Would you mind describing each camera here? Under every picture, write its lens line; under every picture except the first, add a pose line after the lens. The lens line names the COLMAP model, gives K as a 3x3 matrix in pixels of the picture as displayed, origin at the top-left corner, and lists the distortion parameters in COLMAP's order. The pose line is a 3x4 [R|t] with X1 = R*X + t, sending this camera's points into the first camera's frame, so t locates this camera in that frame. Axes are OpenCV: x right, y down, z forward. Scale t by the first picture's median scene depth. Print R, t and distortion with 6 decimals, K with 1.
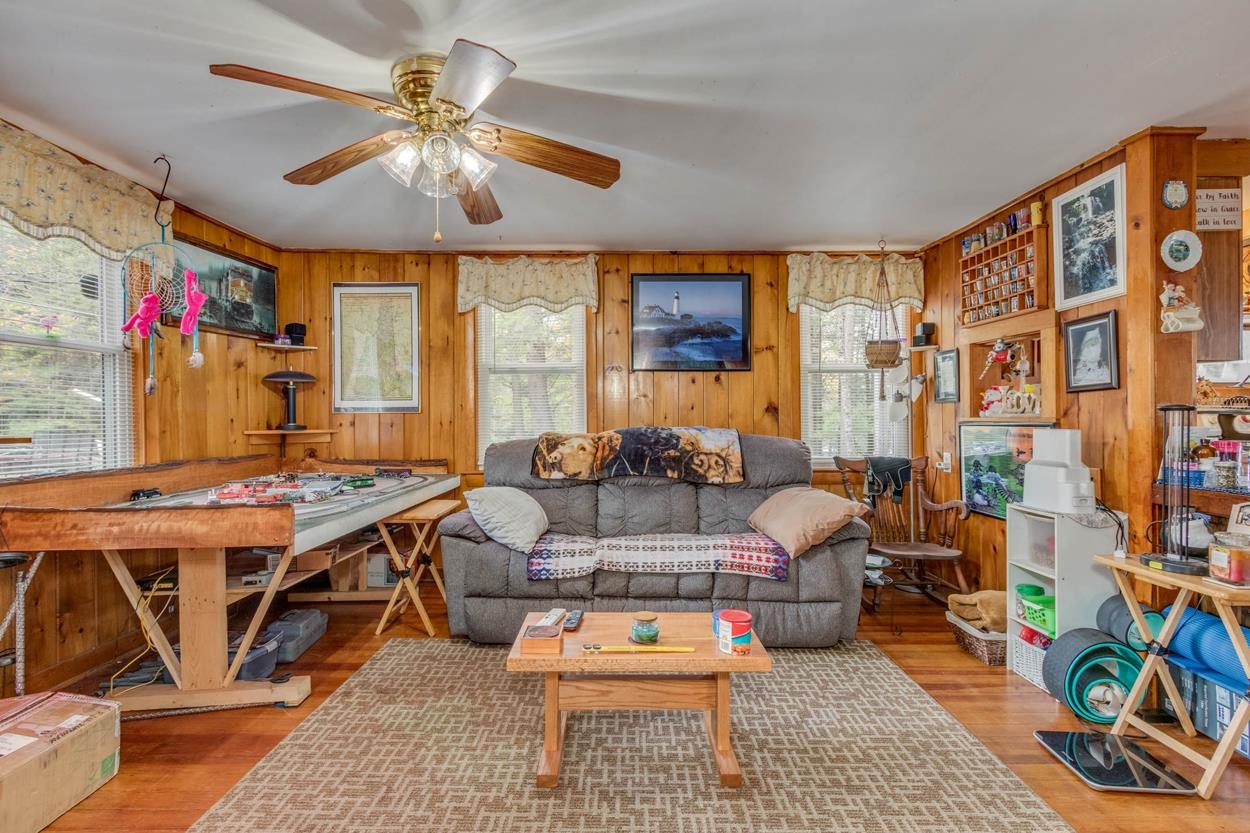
lens RADIAL K [[573.4, 0, 620.6], [0, 573.4, 413.6], [0, 0, 1]] dist [0.001574, 0.000410]
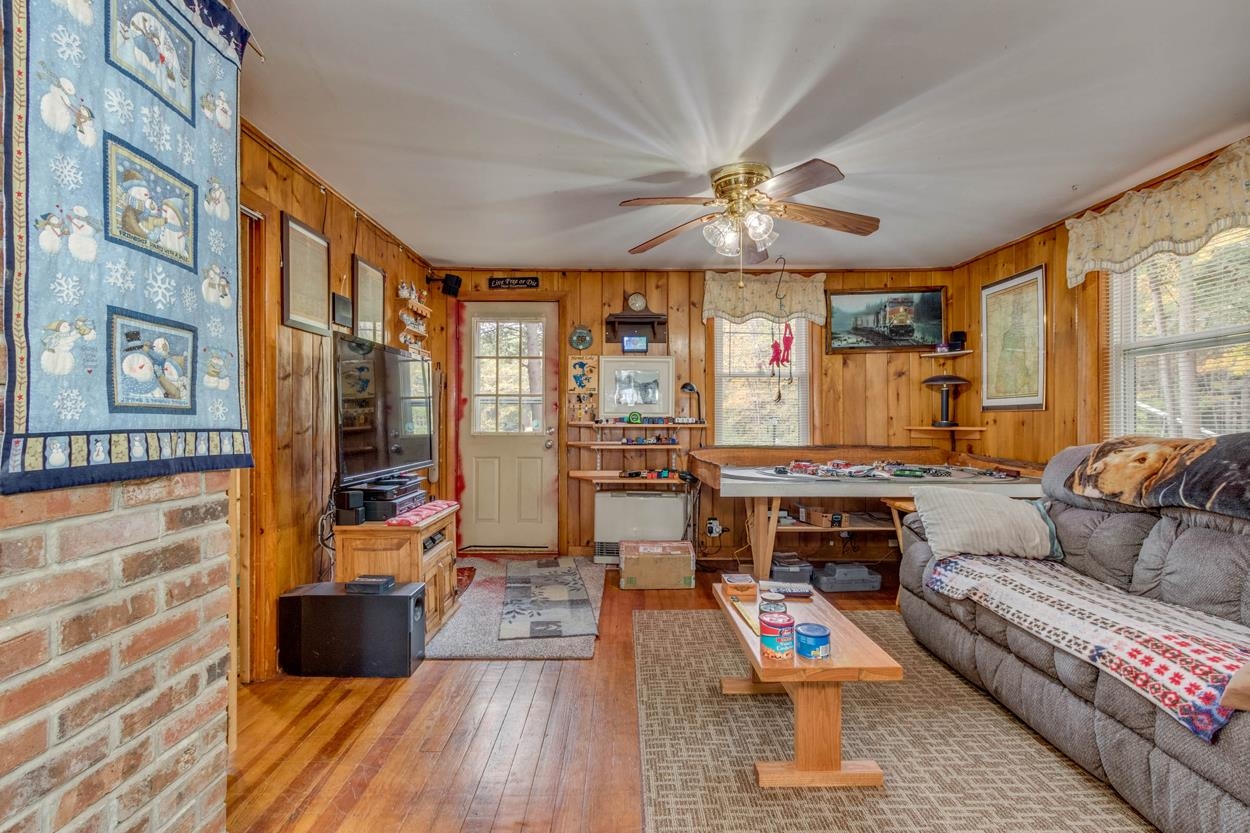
lens RADIAL K [[563.0, 0, 620.8], [0, 563.0, 422.6], [0, 0, 1]] dist [0.008442, -0.003712]
pose [[0.002209, 0.007749, -0.999968, 0.612036], [0.003425, 0.999964, 0.007757, 0.010485], [0.999992, -0.003442, 0.002182, 0.397685]]
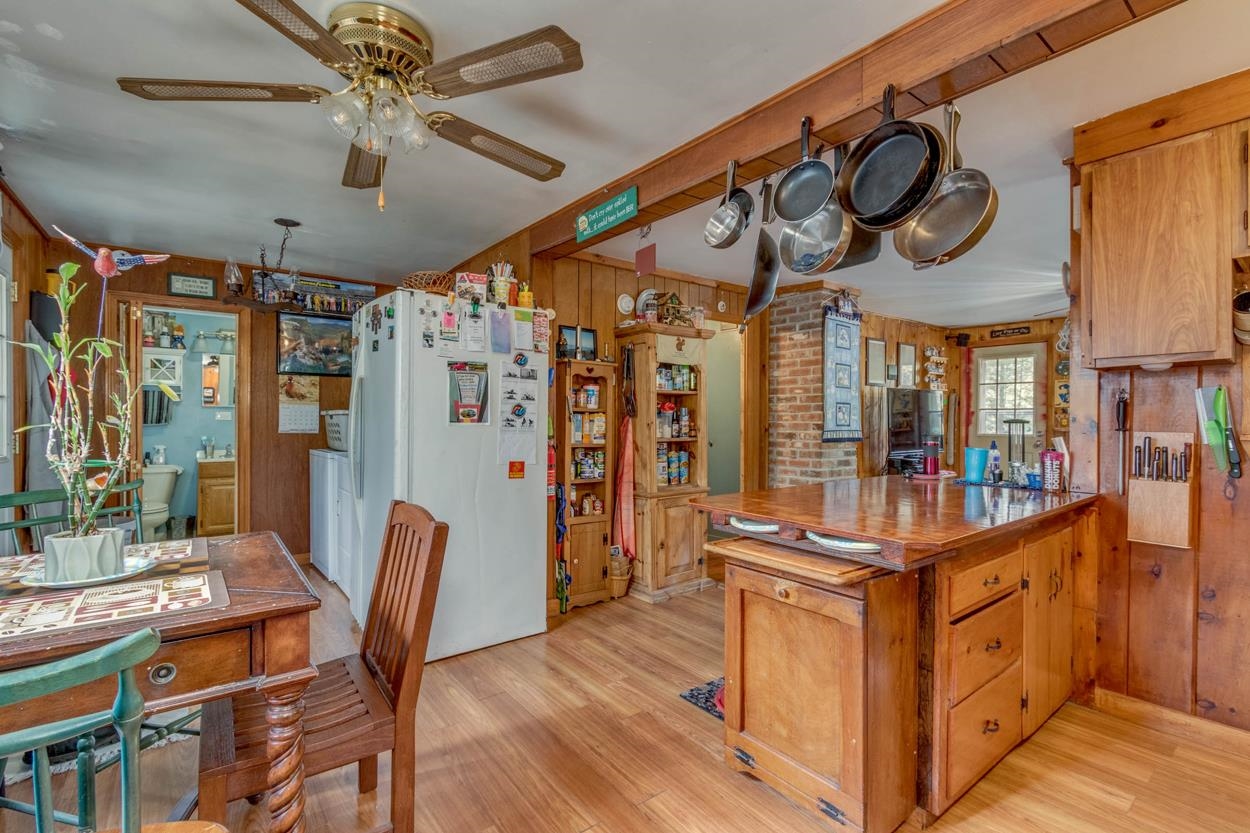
lens RADIAL K [[560.1, 0, 625.0], [0, 560.1, 416.5], [0, 0, 1]] dist [-0.001068, -0.000576]
pose [[-0.792219, -0.002834, -0.610230, 1.499027], [0.000947, 0.999982, -0.005874, -0.008793], [0.610236, -0.005232, -0.792203, 0.861887]]
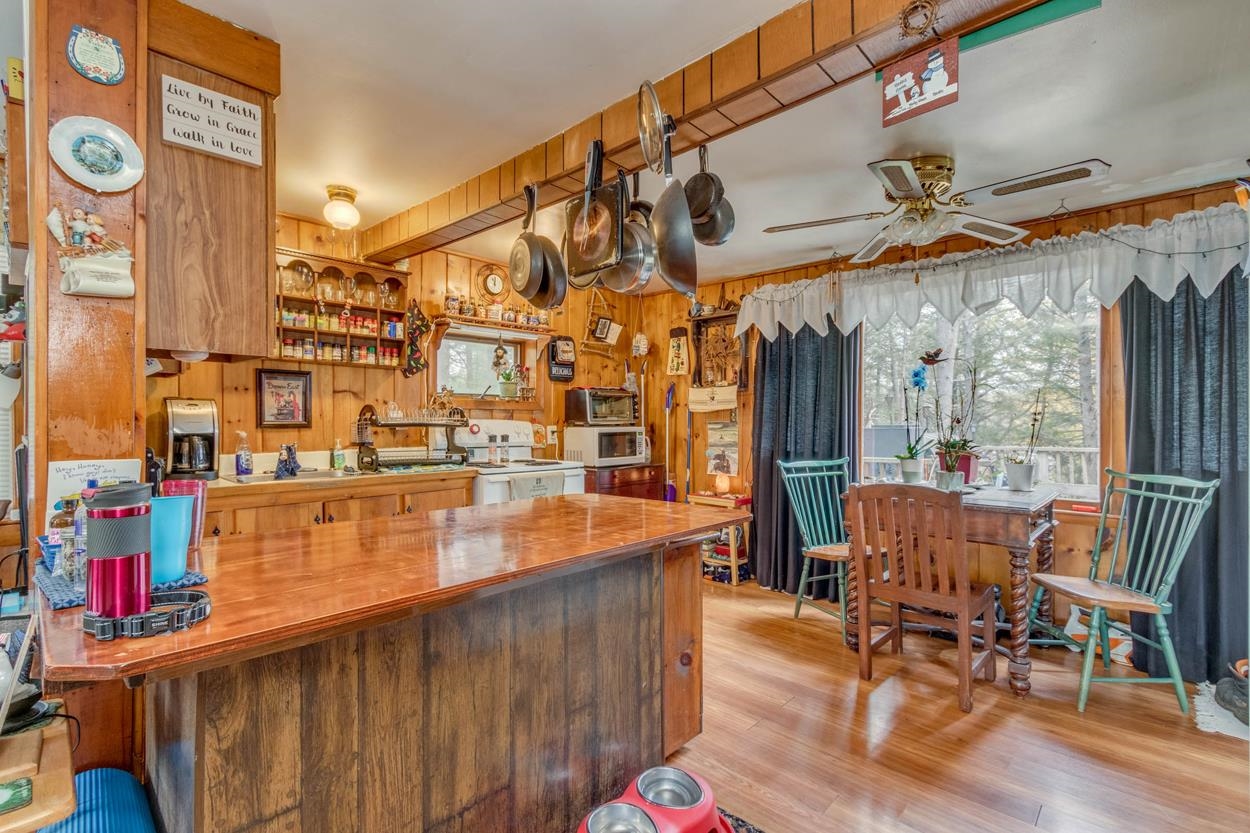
lens RADIAL K [[570.1, 0, 620.3], [0, 570.1, 420.6], [0, 0, 1]] dist [0.001348, 0.000132]
pose [[0.684401, 0.001532, 0.729104, 0.587114], [-0.005877, 0.999977, 0.003415, -0.014449], [-0.729082, -0.006622, 0.684394, 0.145524]]
